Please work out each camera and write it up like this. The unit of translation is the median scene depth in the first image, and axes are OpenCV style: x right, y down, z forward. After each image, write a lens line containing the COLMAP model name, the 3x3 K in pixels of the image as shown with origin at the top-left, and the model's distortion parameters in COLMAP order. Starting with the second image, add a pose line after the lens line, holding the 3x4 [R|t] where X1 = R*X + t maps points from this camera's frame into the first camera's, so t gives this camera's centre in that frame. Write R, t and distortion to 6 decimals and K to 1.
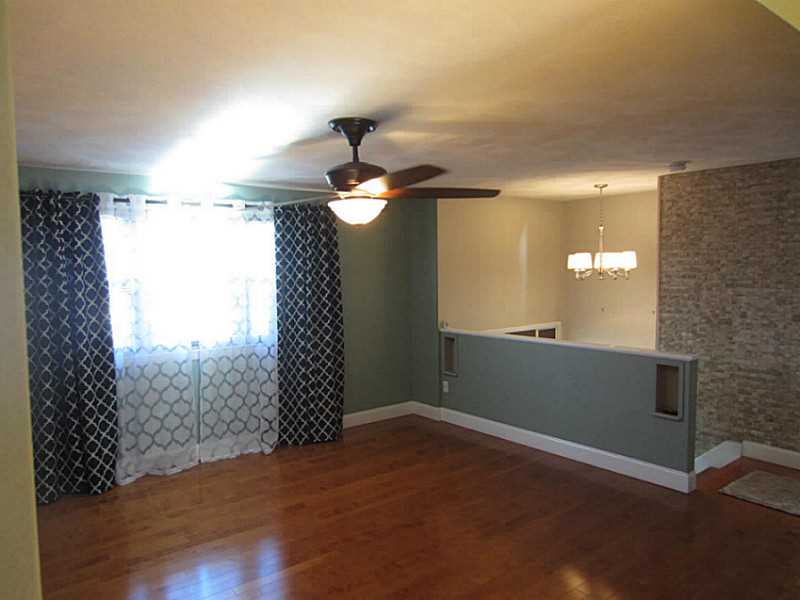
lens RADIAL K [[572.6, 0, 400.0], [0, 572.6, 300.0], [0, 0, 1]] dist [-0.026223, 0.002526]
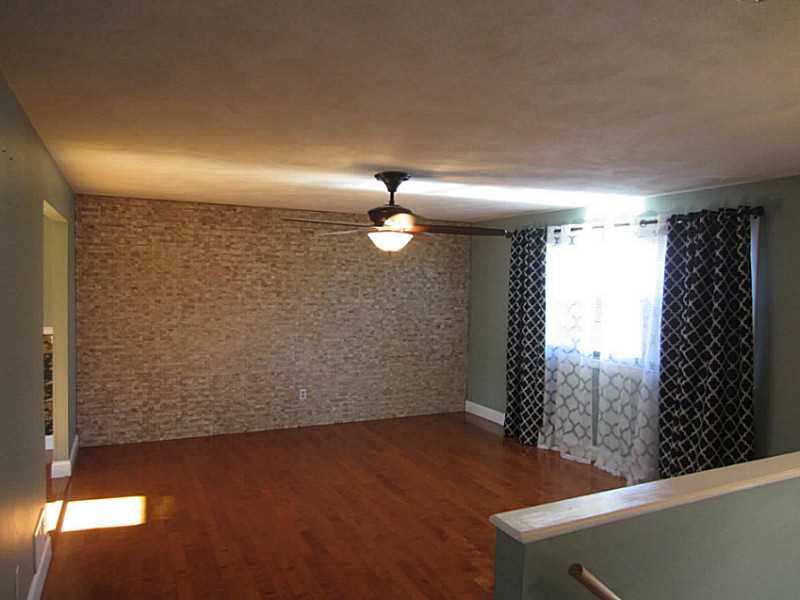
lens RADIAL K [[572.6, 0, 400.0], [0, 572.6, 300.0], [0, 0, 1]] dist [-0.026223, 0.002526]
pose [[-0.222973, 0.046830, -0.973699, 0.876111], [-0.077251, 0.994855, 0.065537, -0.077402], [0.971759, 0.089833, -0.218209, 0.962938]]
